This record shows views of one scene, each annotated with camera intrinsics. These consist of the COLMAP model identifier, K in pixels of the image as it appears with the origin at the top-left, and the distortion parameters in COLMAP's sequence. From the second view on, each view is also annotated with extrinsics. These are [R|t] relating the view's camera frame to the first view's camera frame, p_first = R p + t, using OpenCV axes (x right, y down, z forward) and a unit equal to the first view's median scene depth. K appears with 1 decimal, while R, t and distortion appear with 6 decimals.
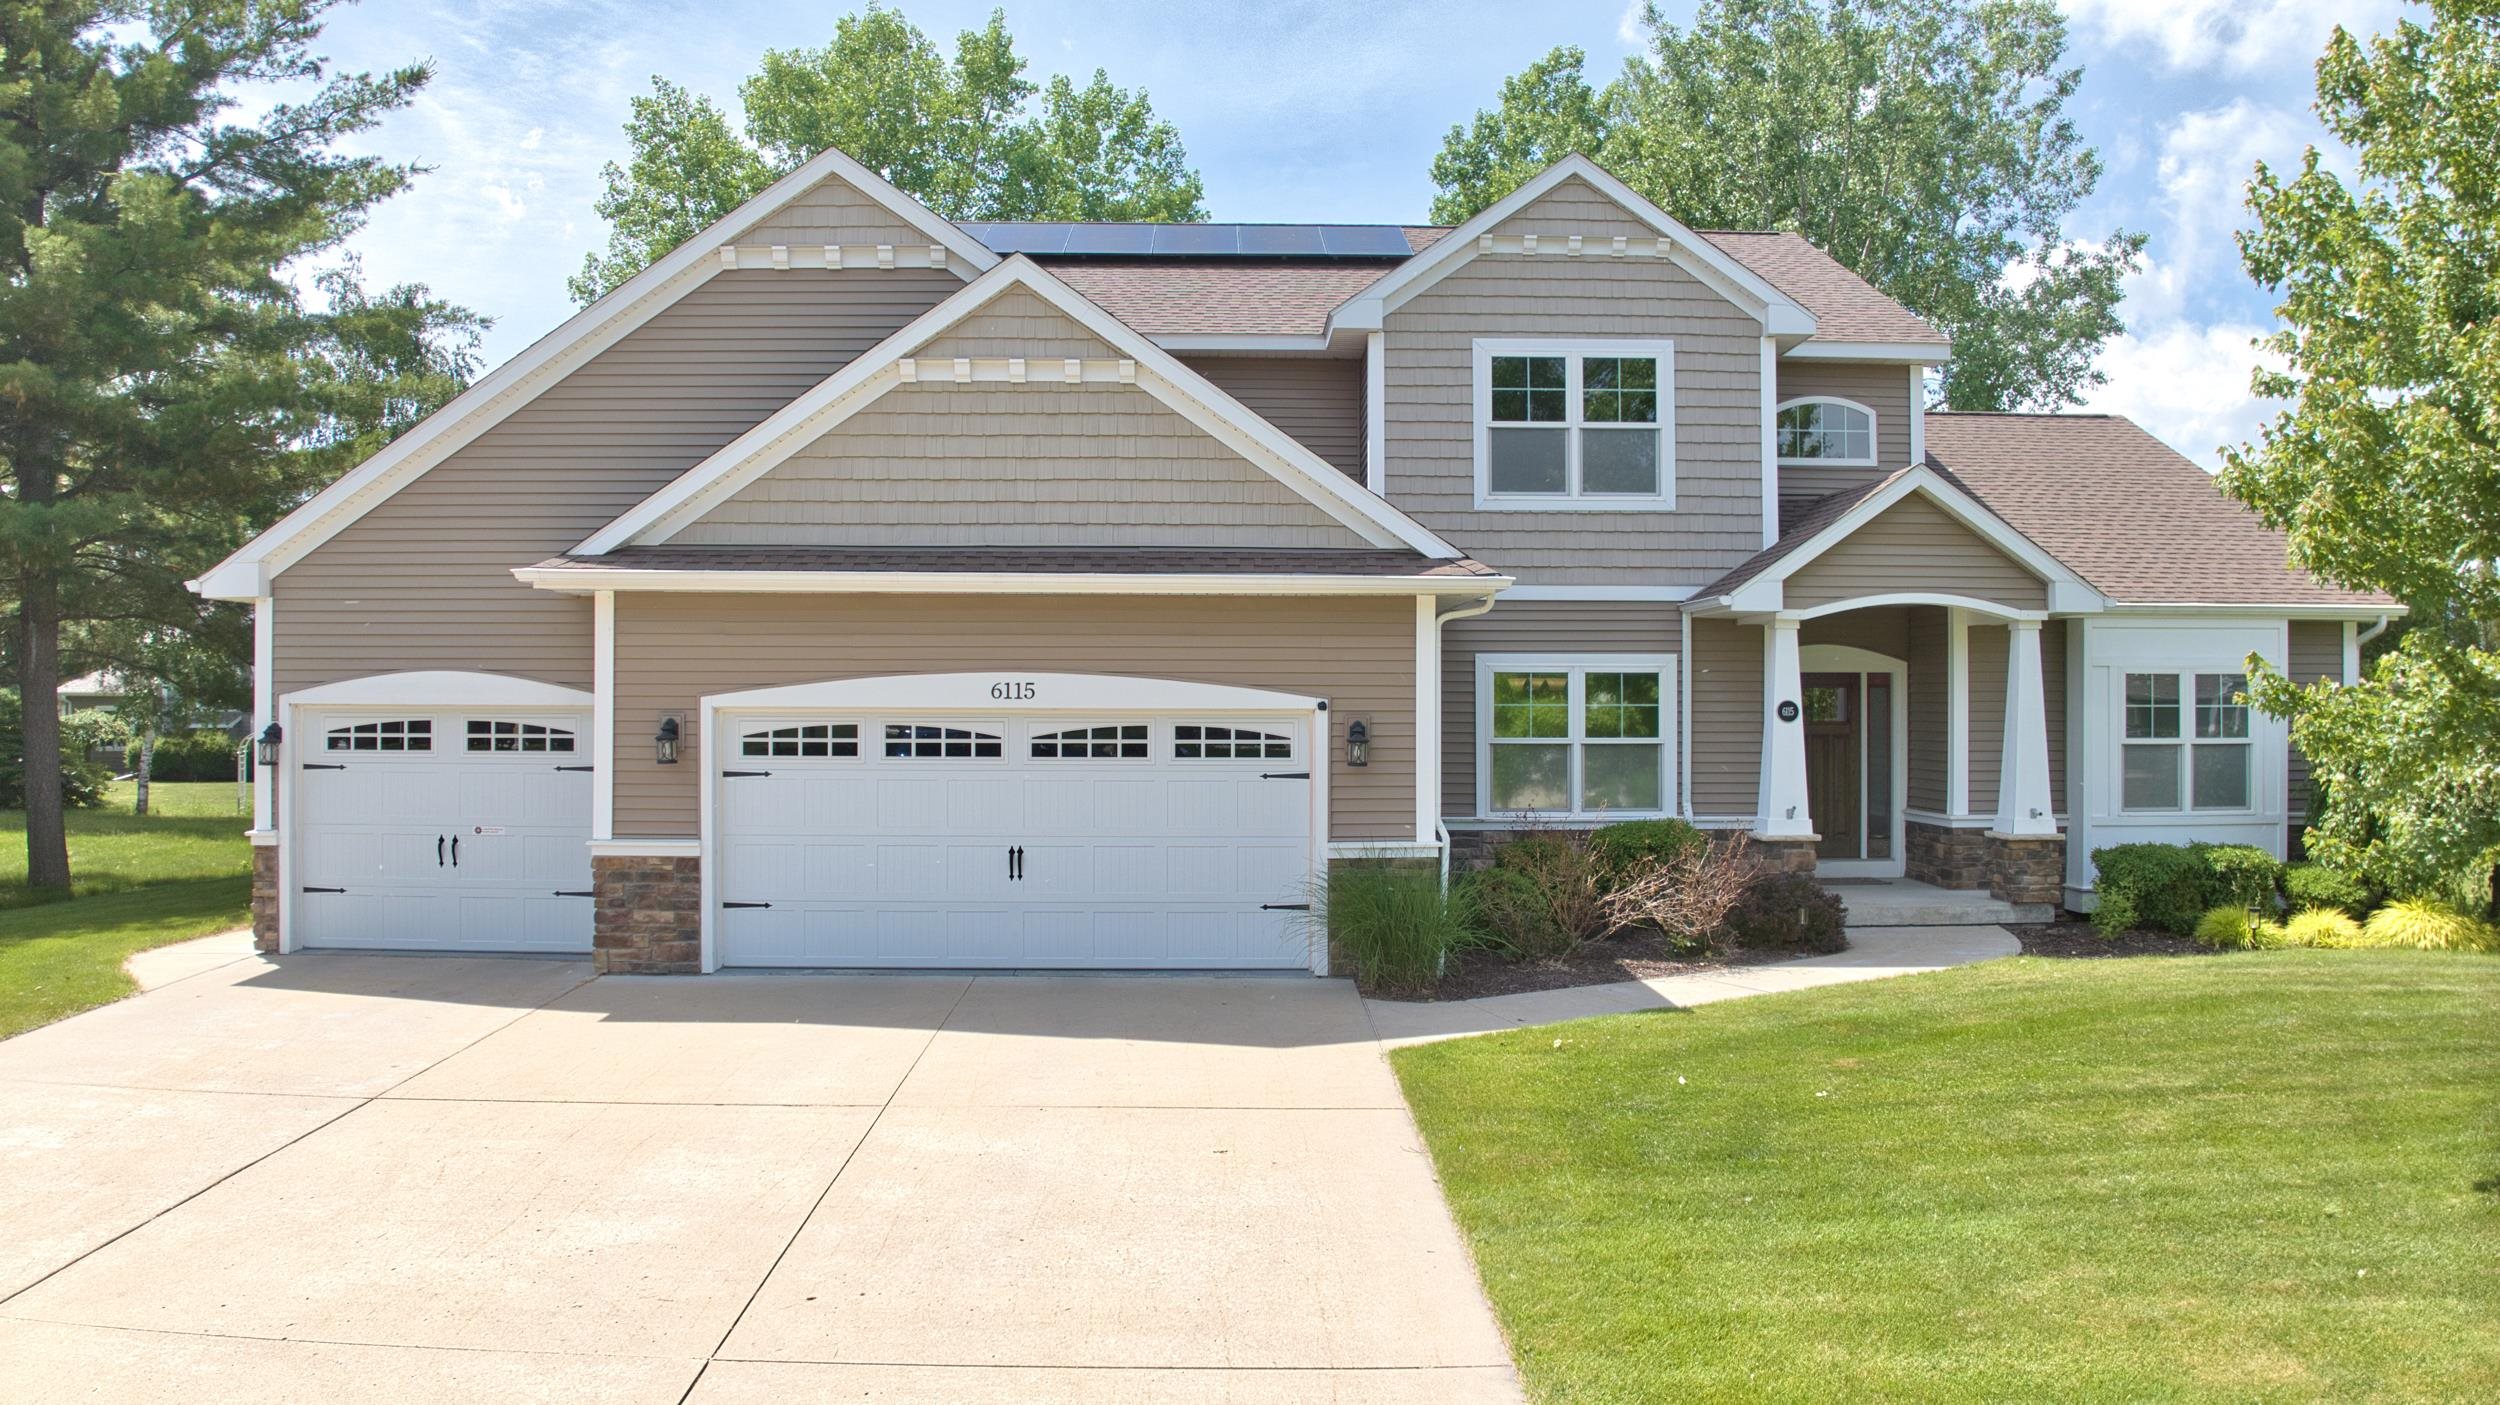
lens RADIAL K [[1758.5, 0, 1250.0], [0, 1758.5, 702.5], [0, 0, 1]] dist [-0.100297, -0.015595]
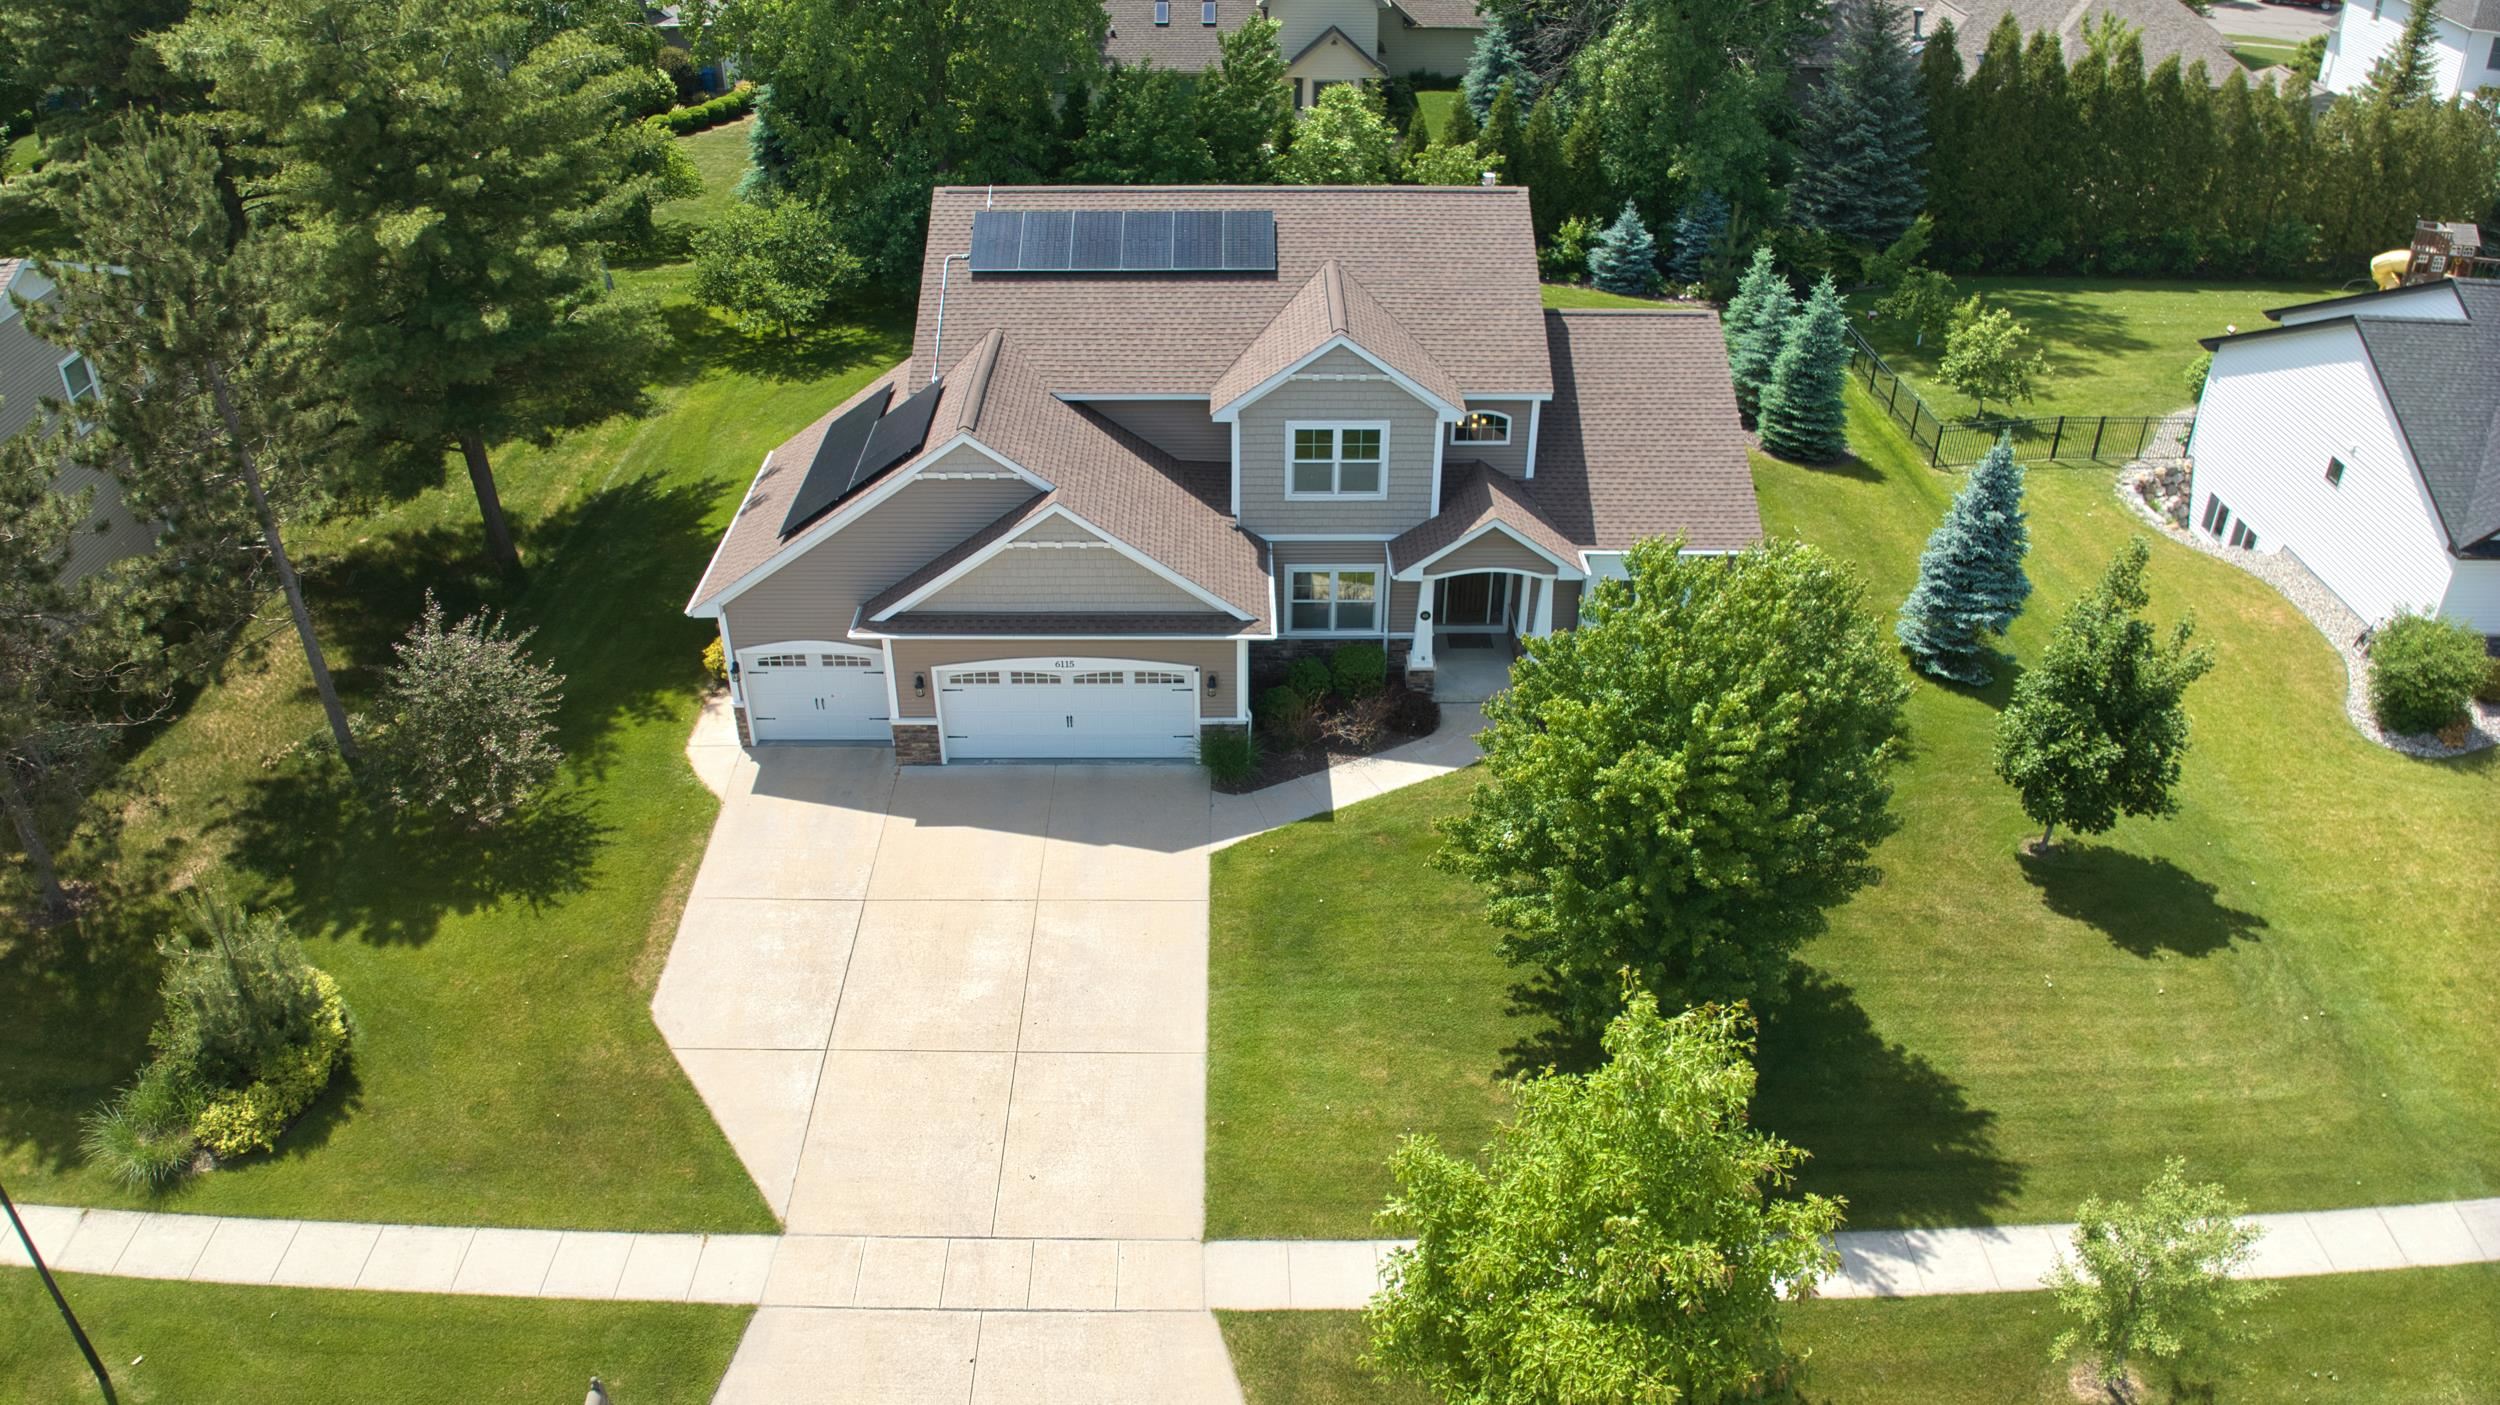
lens RADIAL K [[1758.5, 0, 1250.0], [0, 1758.5, 702.5], [0, 0, 1]] dist [-0.100297, -0.015595]
pose [[0.999904, 0.009168, -0.010391, 0.132738], [-0.002031, 0.838714, 0.544568, -1.201902], [0.013707, -0.544495, 0.838652, -0.959194]]
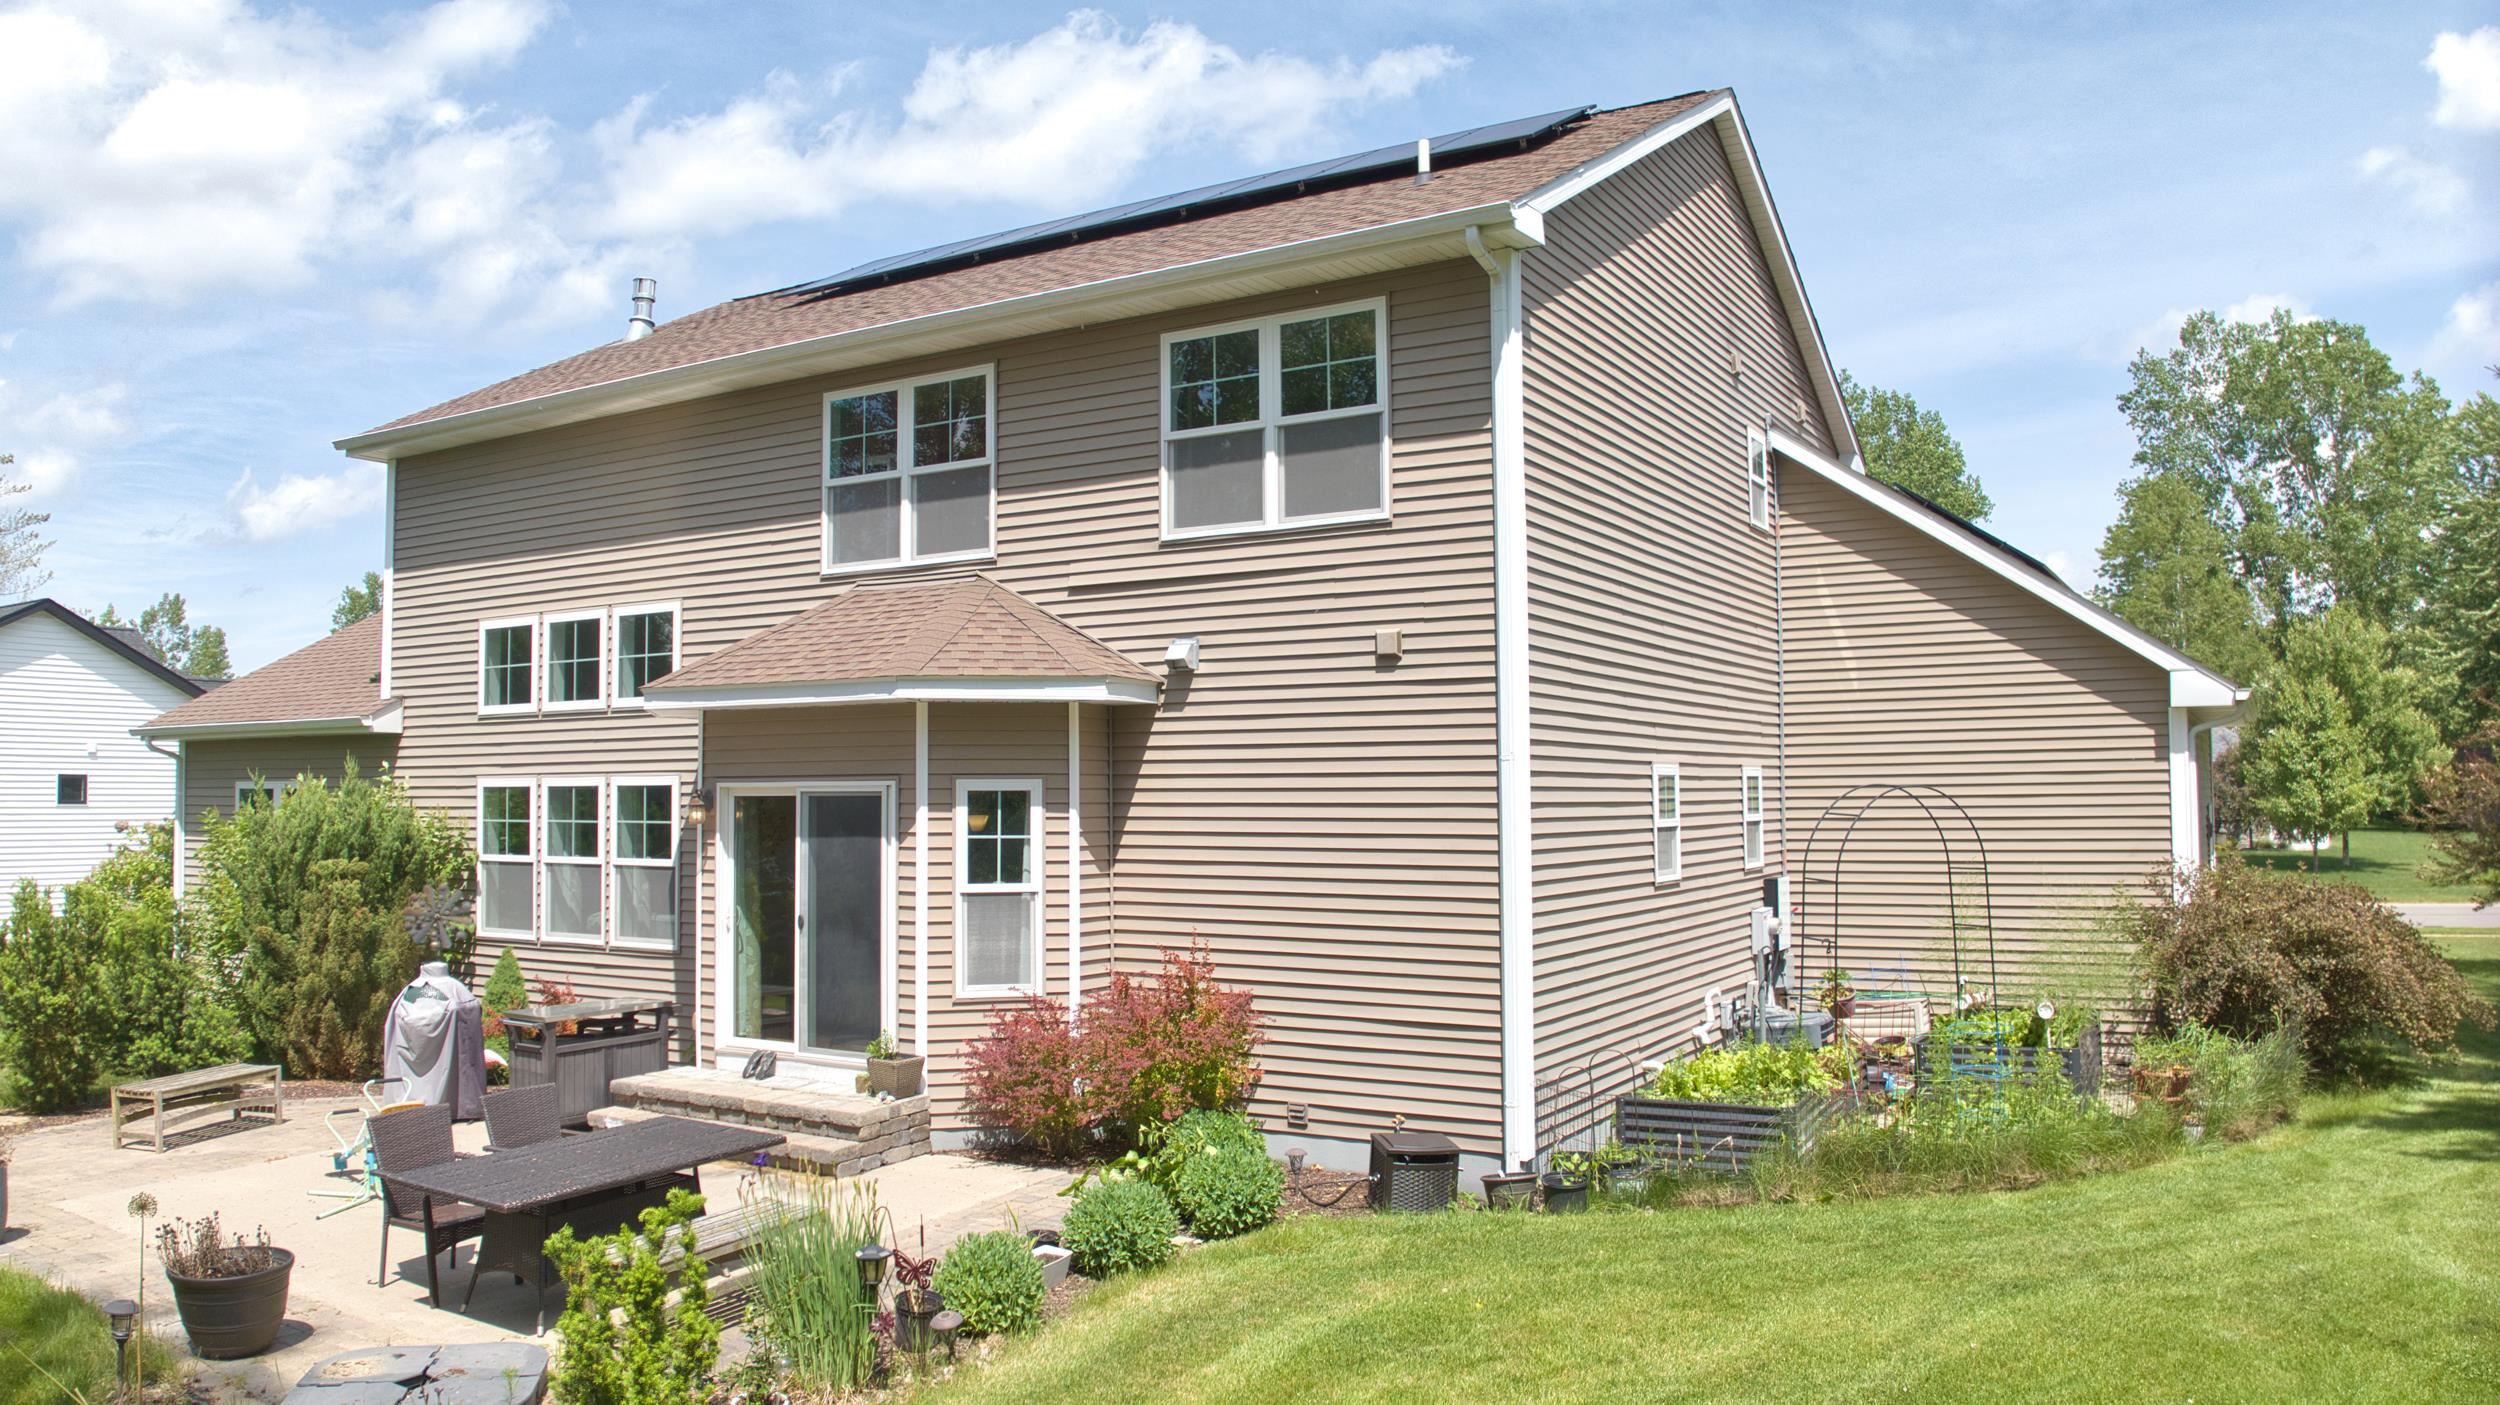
lens RADIAL K [[1758.5, 0, 1250.0], [0, 1758.5, 702.5], [0, 0, 1]] dist [-0.100297, -0.015595]
pose [[-0.844589, 0.032211, 0.534445, -0.667679], [0.002838, 0.998444, -0.055690, -0.010568], [-0.535407, -0.045518, -0.843367, 2.634510]]
